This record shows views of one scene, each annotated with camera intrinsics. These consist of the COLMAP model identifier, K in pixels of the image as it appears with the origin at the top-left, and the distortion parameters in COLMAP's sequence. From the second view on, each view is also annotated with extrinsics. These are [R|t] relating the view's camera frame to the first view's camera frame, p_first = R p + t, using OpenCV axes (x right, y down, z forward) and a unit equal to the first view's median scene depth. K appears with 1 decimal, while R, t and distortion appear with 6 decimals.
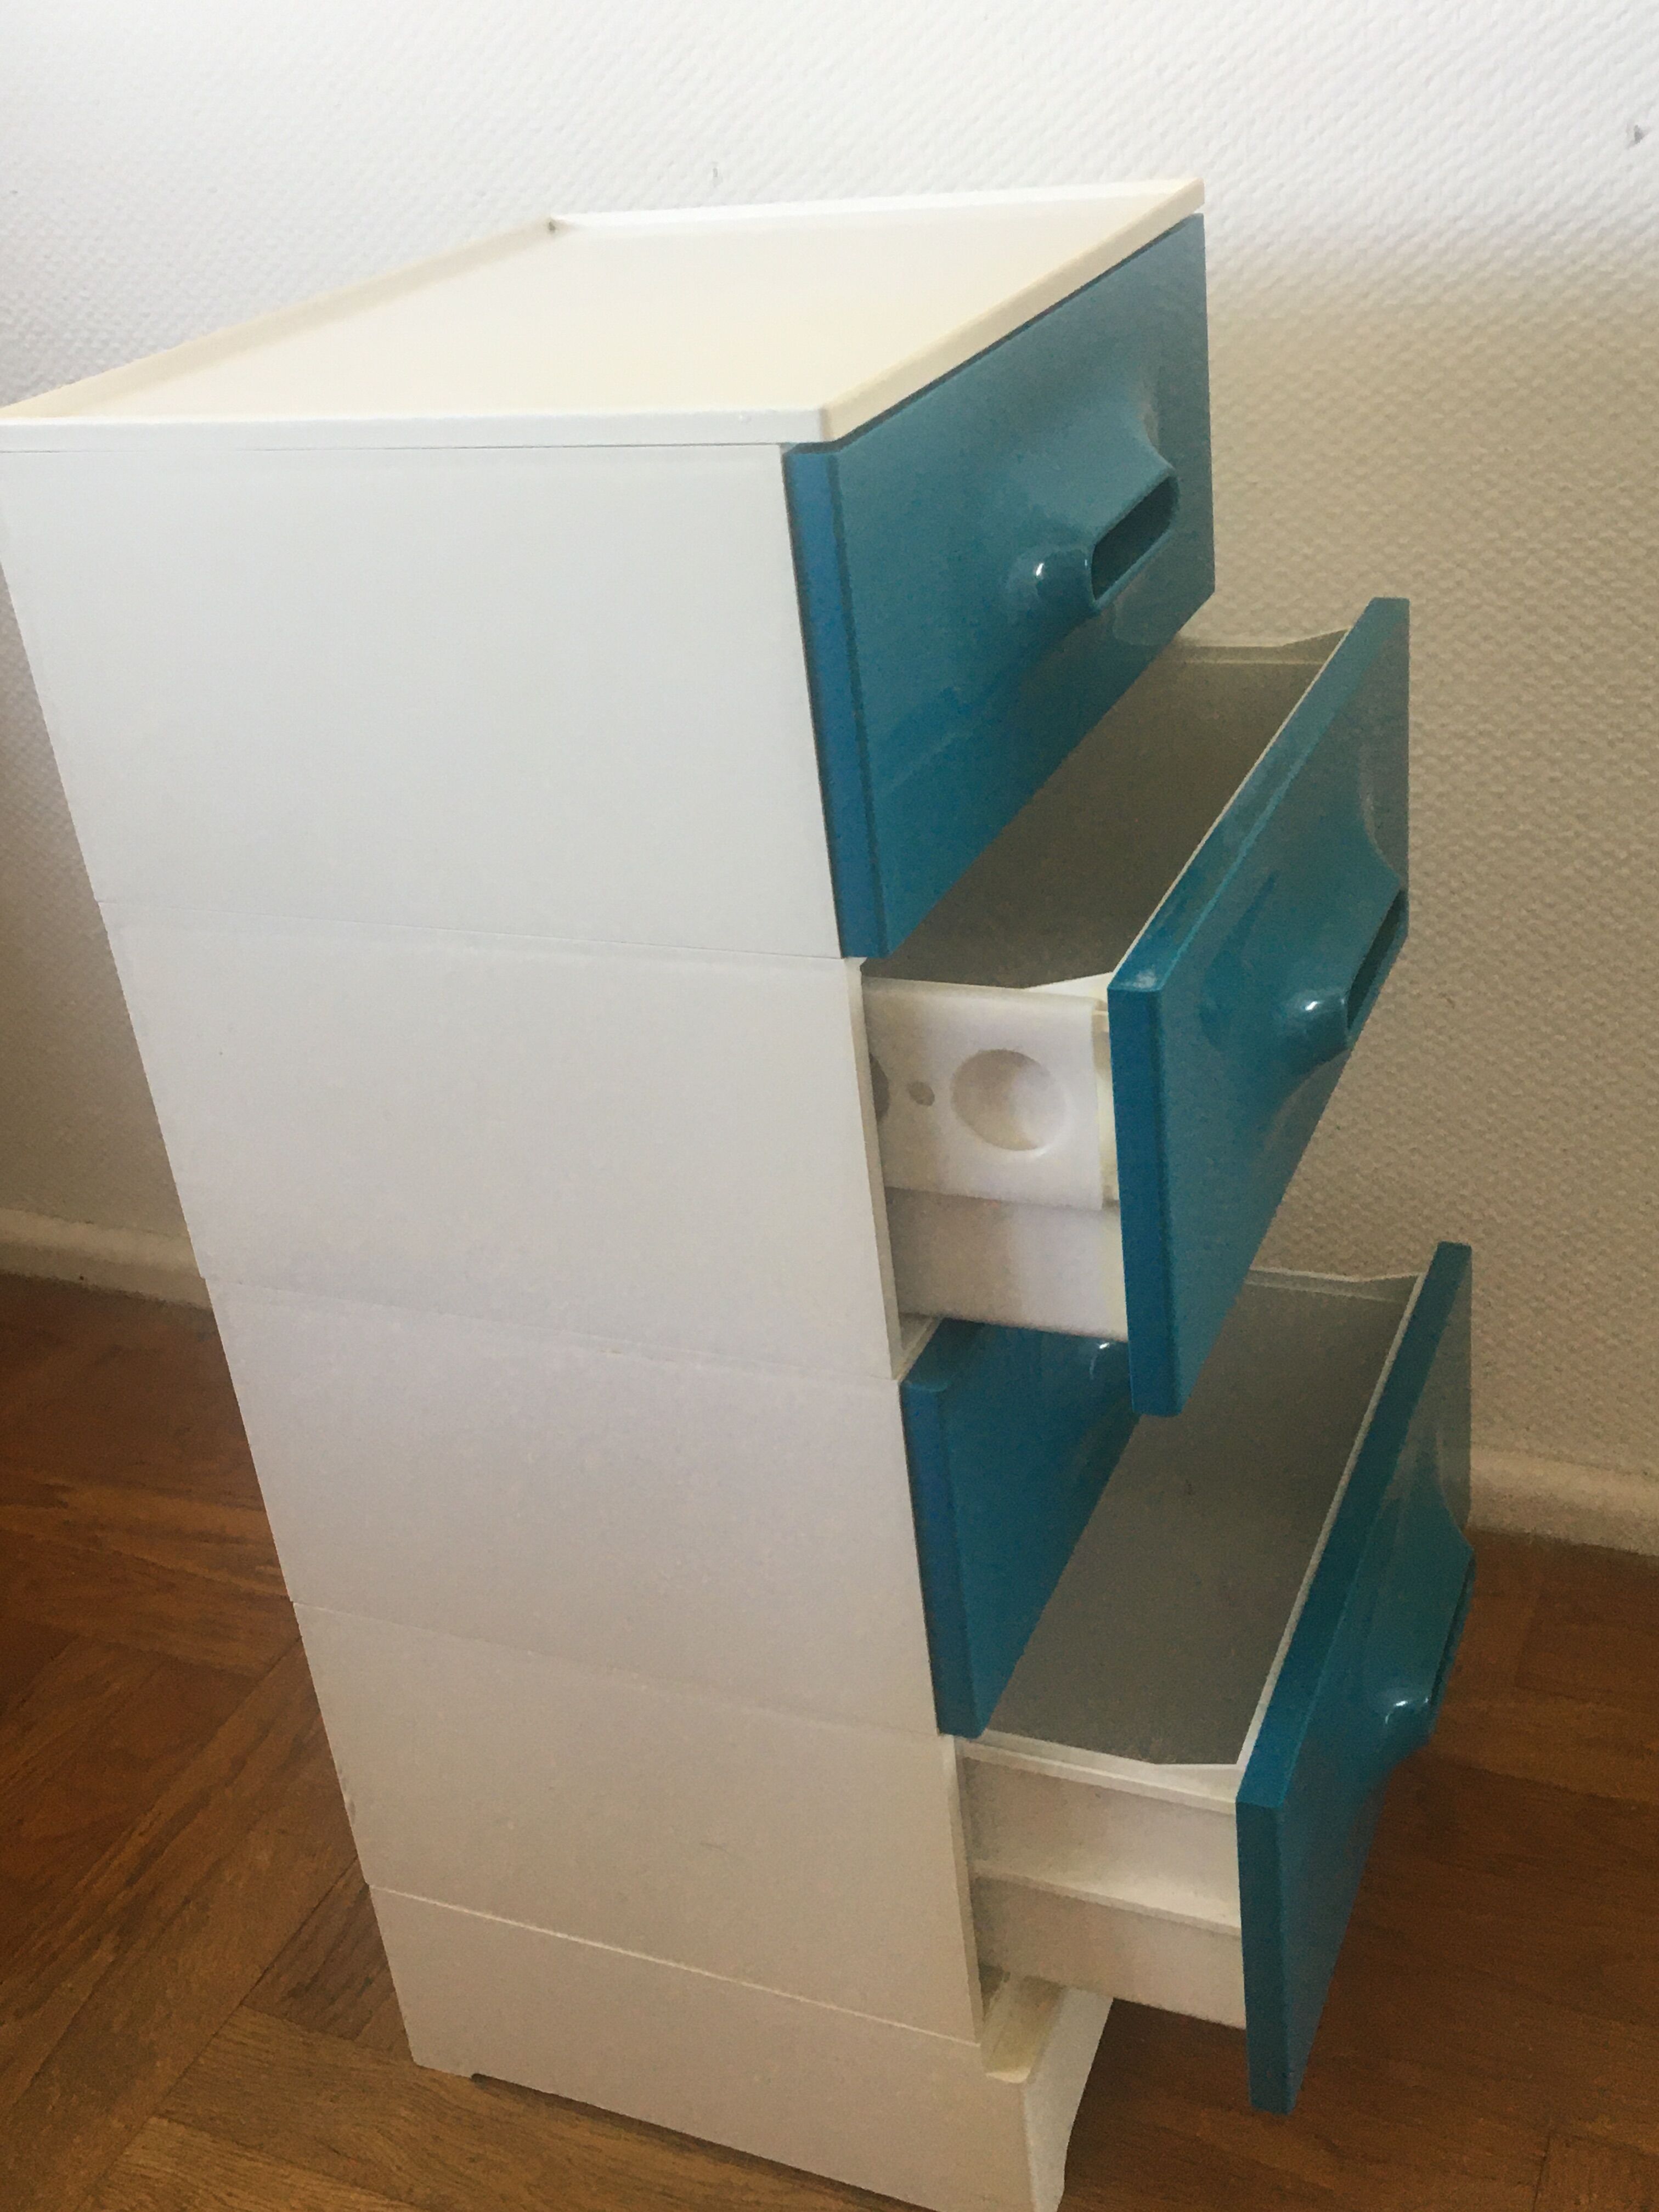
lens RADIAL K [[2412.7, 0, 832.0], [0, 2412.7, 1112.4], [0, 0, 1]] dist [0.111412, -0.187045]
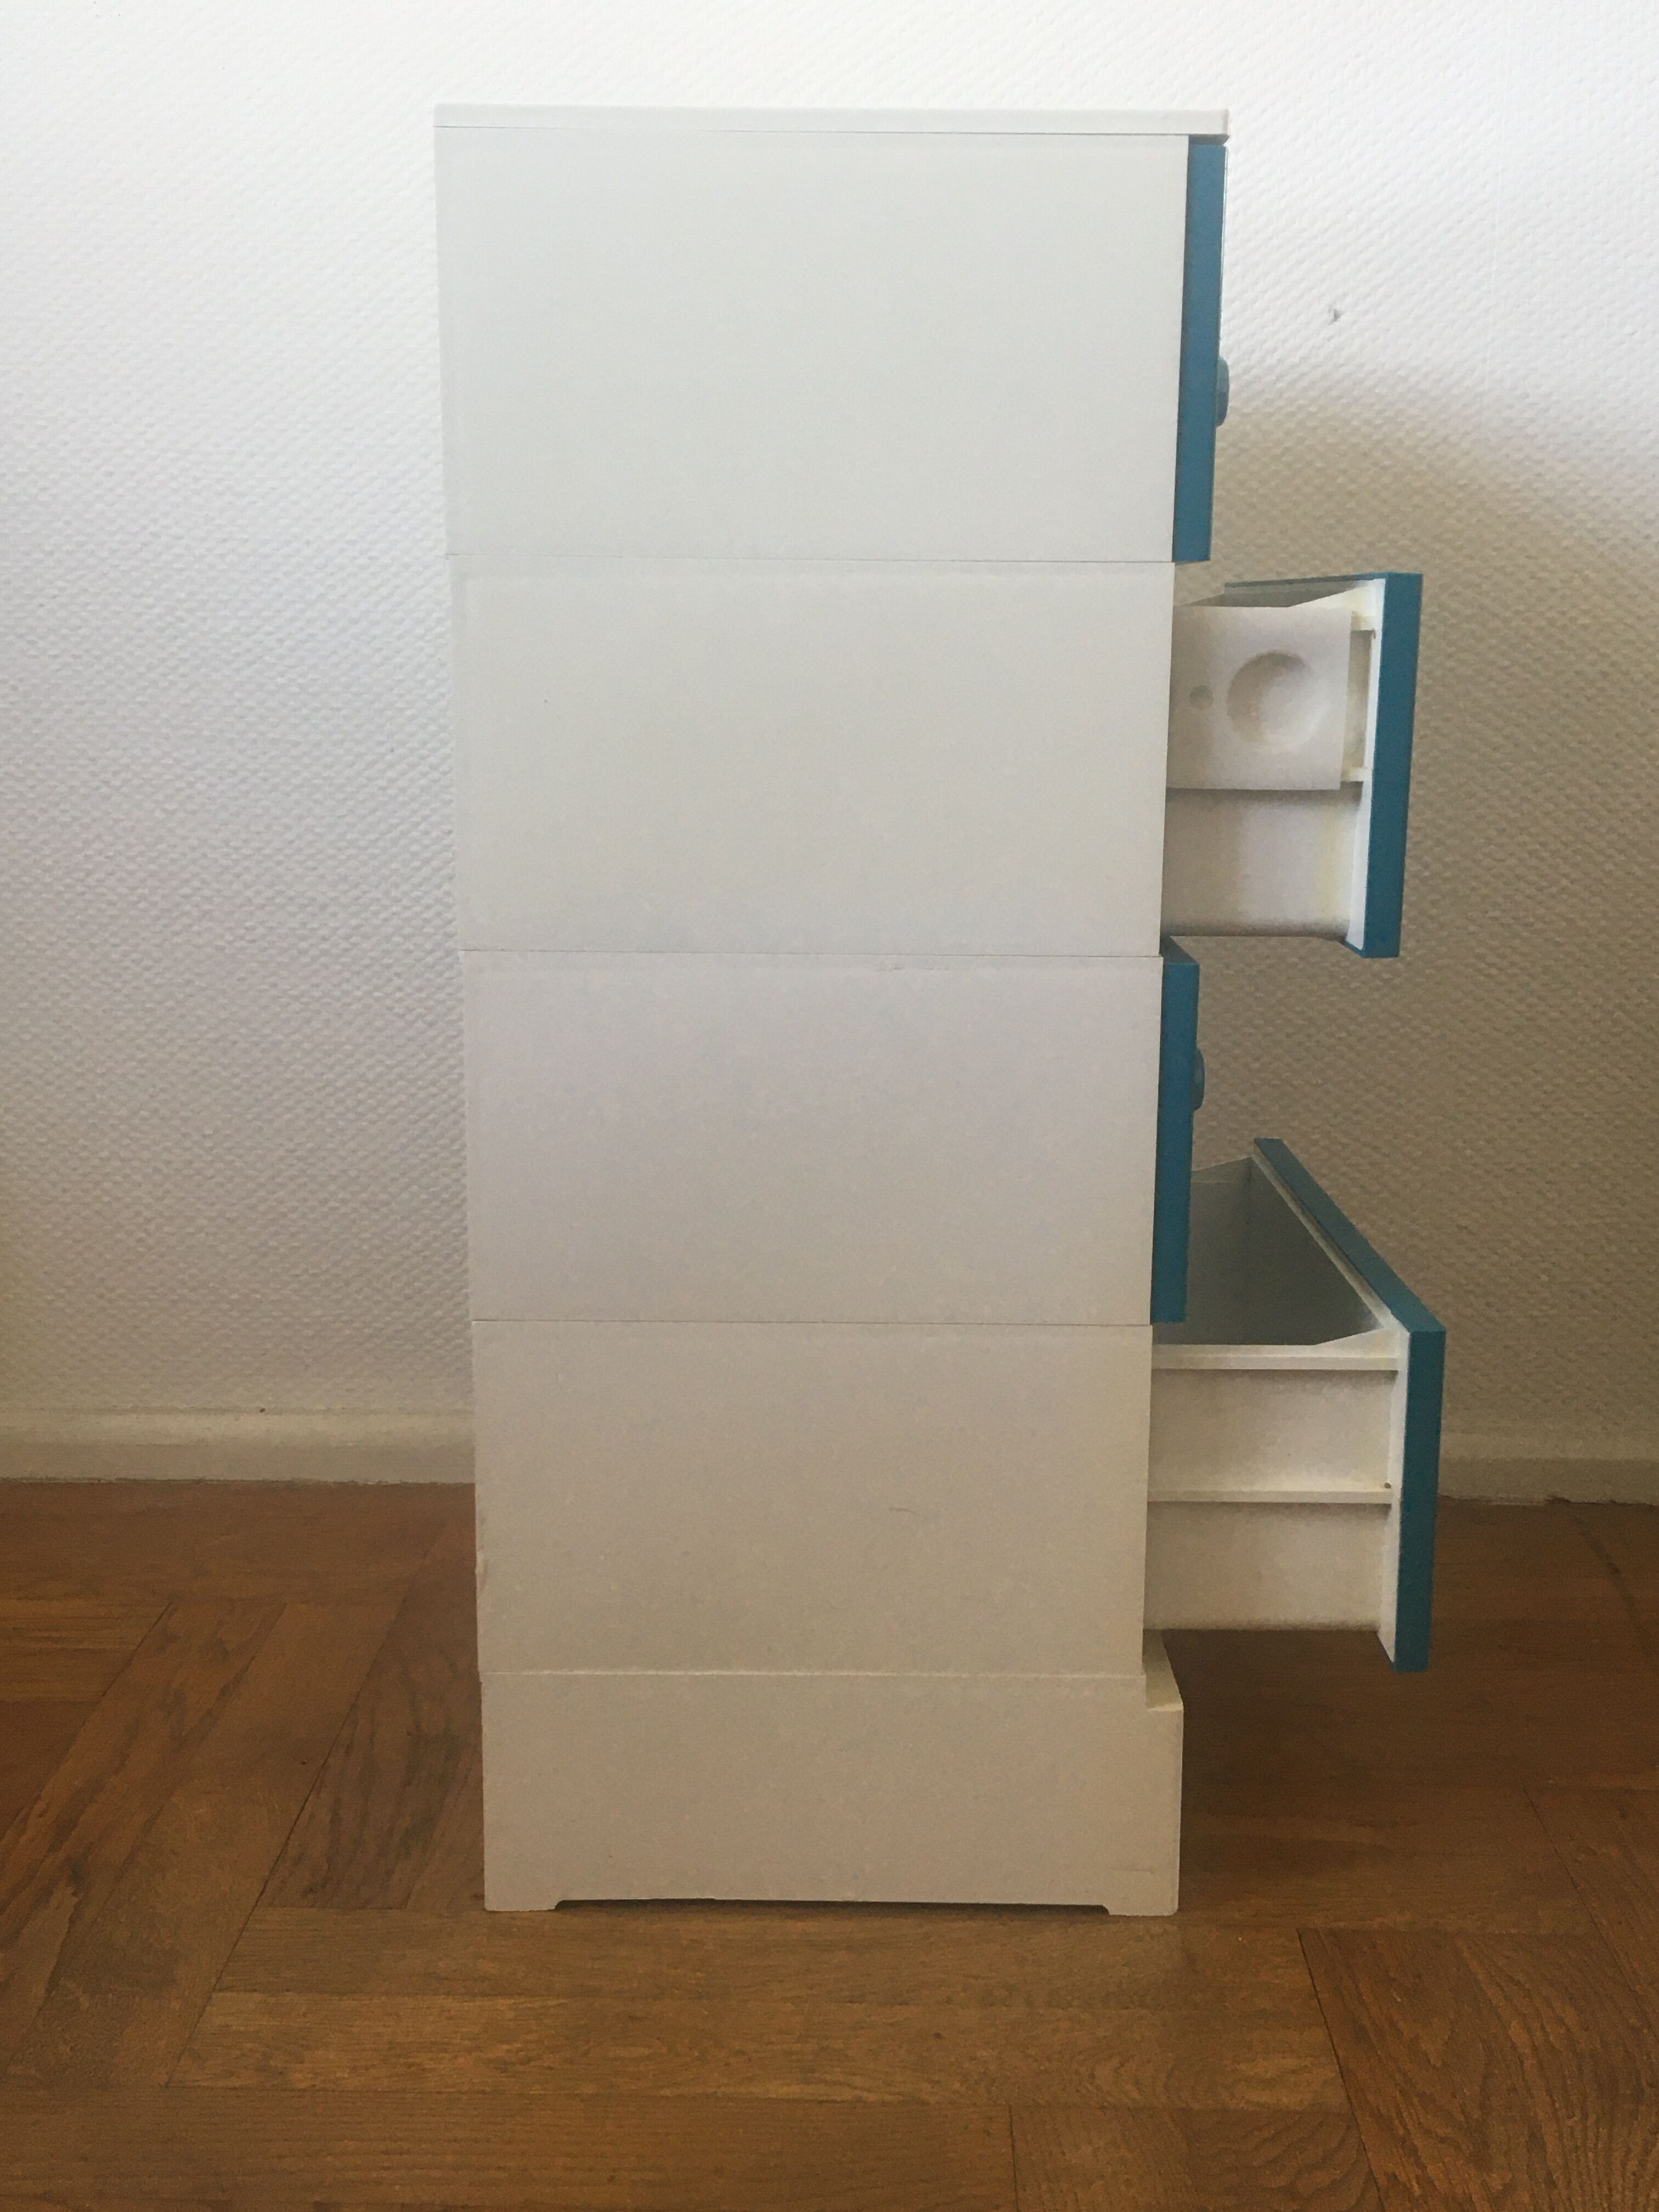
lens RADIAL K [[2412.7, 0, 832.0], [0, 2412.7, 1112.4], [0, 0, 1]] dist [0.111412, -0.187045]
pose [[0.912415, 0.035786, 0.407699, -0.478212], [0.087562, 0.956035, -0.279876, 0.395648], [-0.399790, 0.291062, 0.869167, 0.029955]]
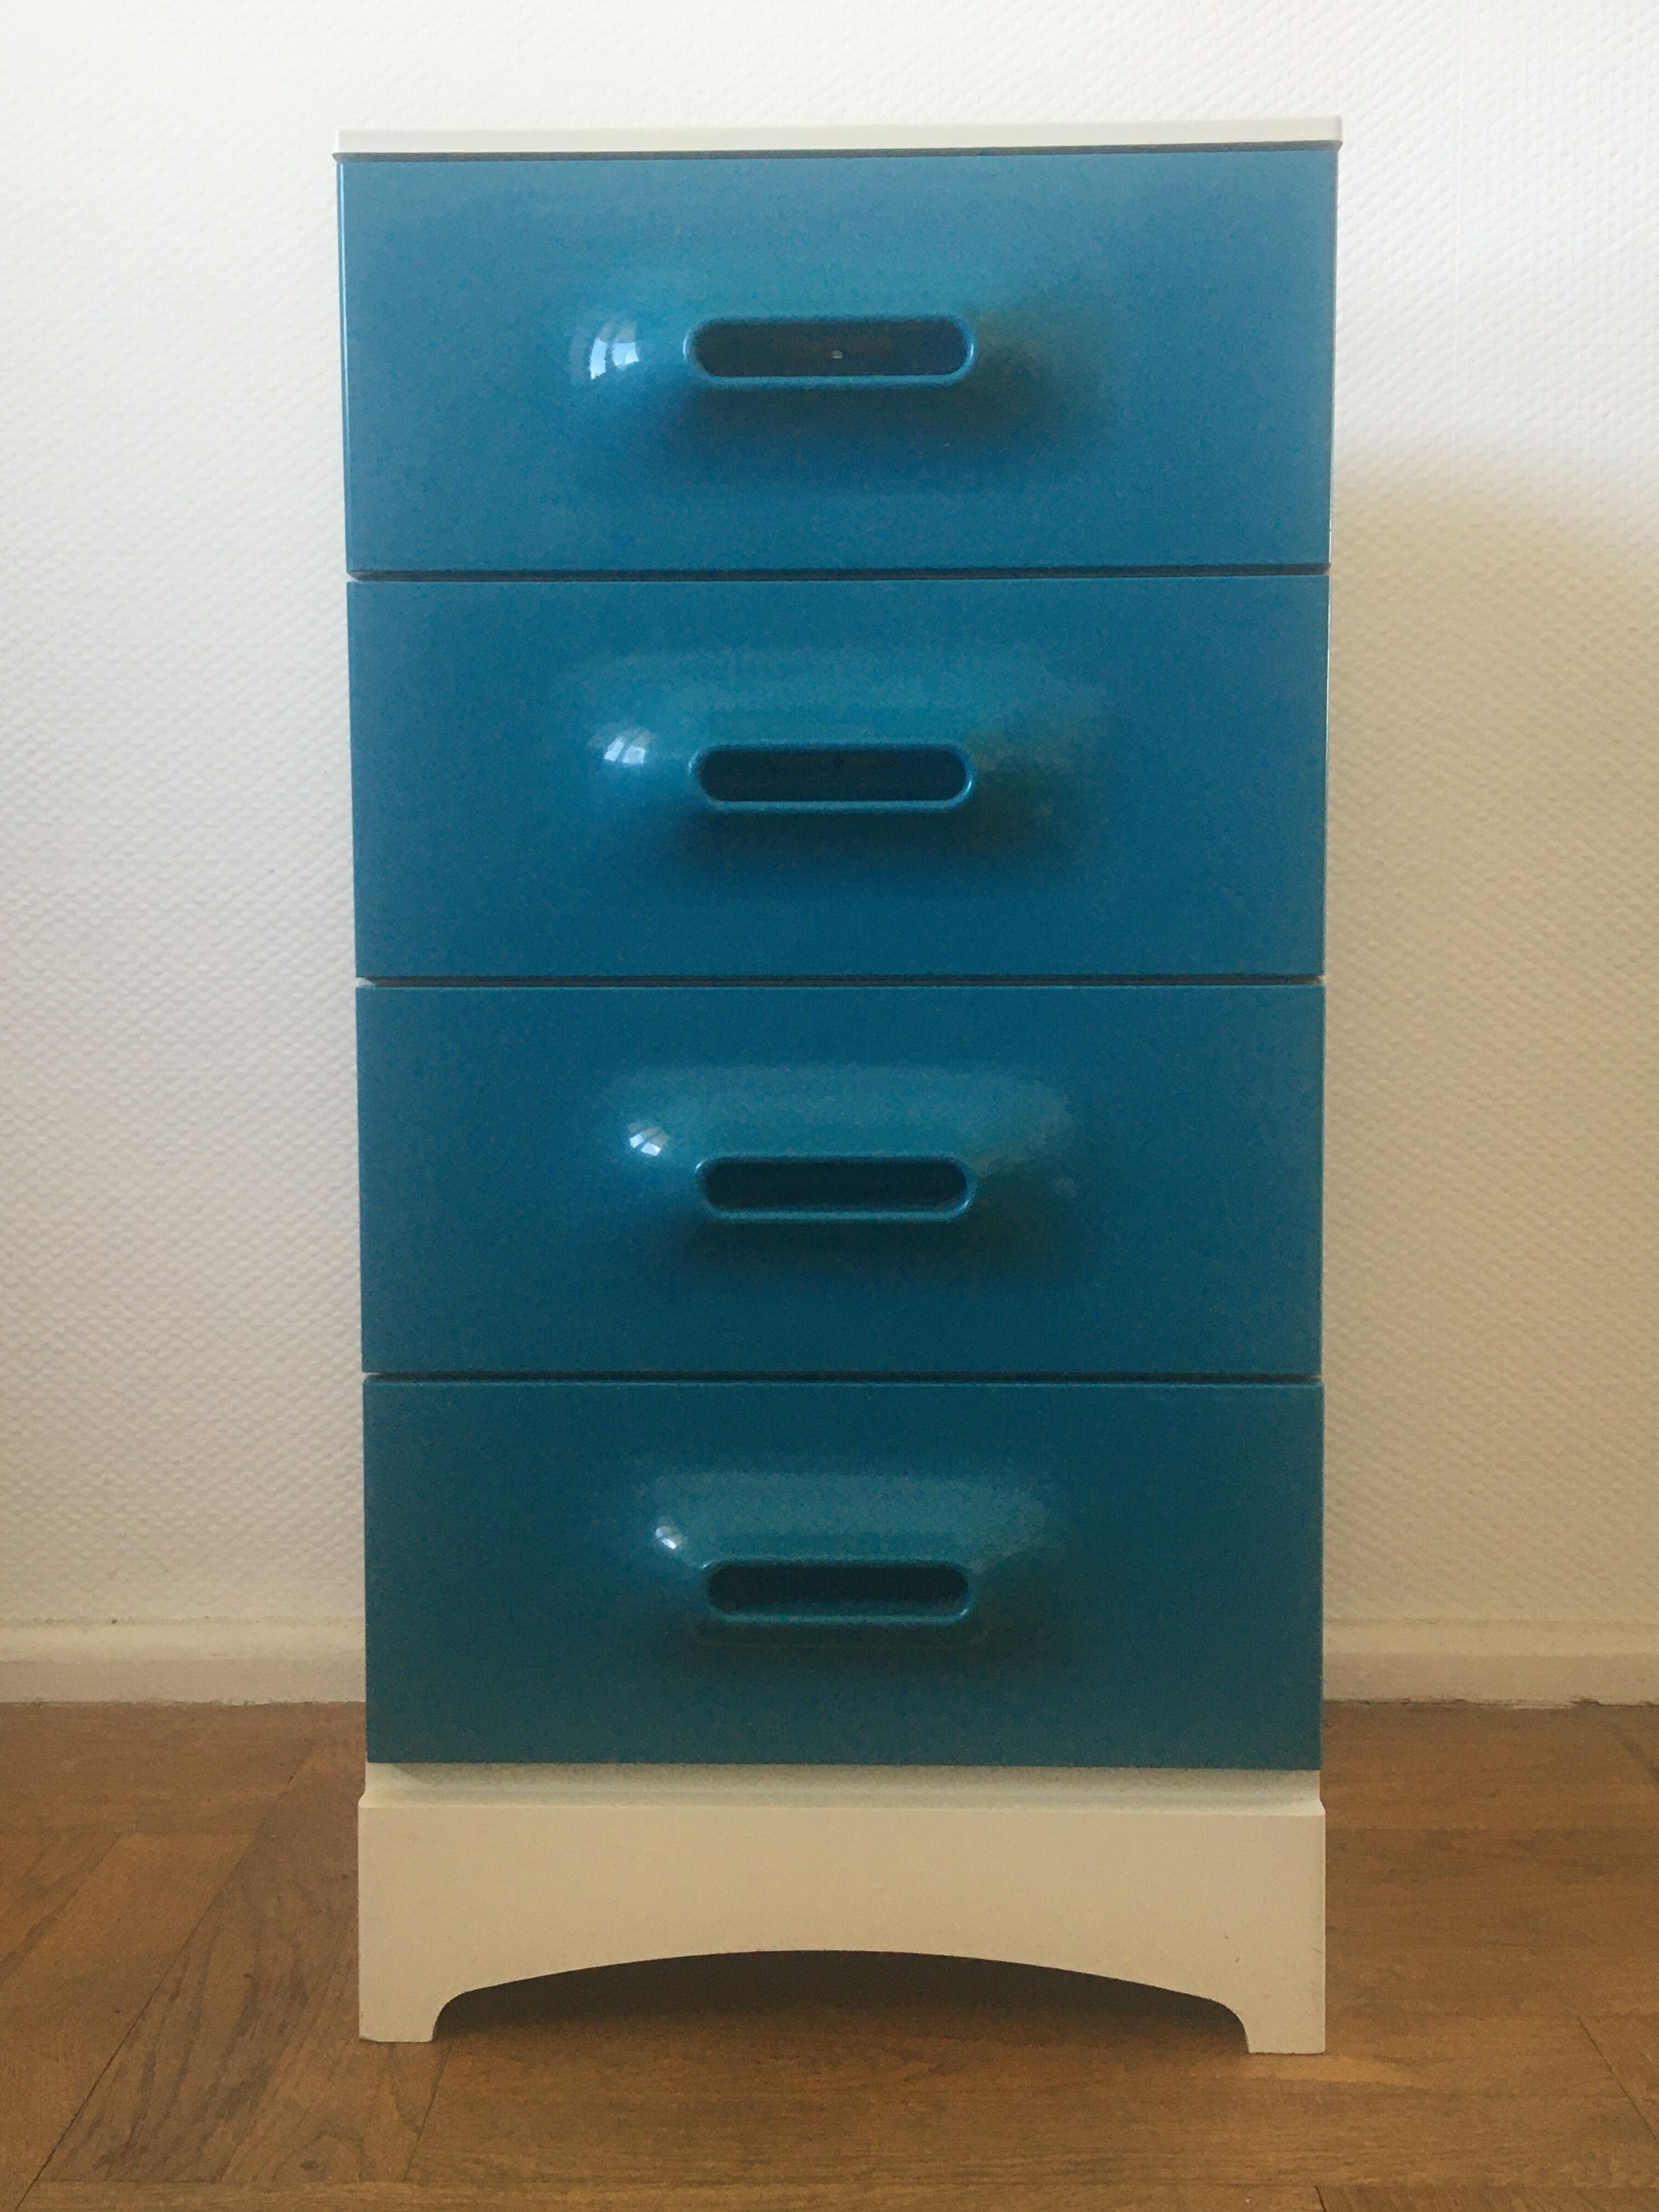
lens RADIAL K [[2416.0, 0, 829.5], [0, 2416.0, 1106.0], [0, 0, 1]] dist [0.115251, -0.197423]
pose [[0.907524, 0.077896, 0.412714, -0.397103], [0.102256, 0.912103, -0.397004, 0.431854], [-0.407362, 0.402494, 0.819789, 0.173073]]
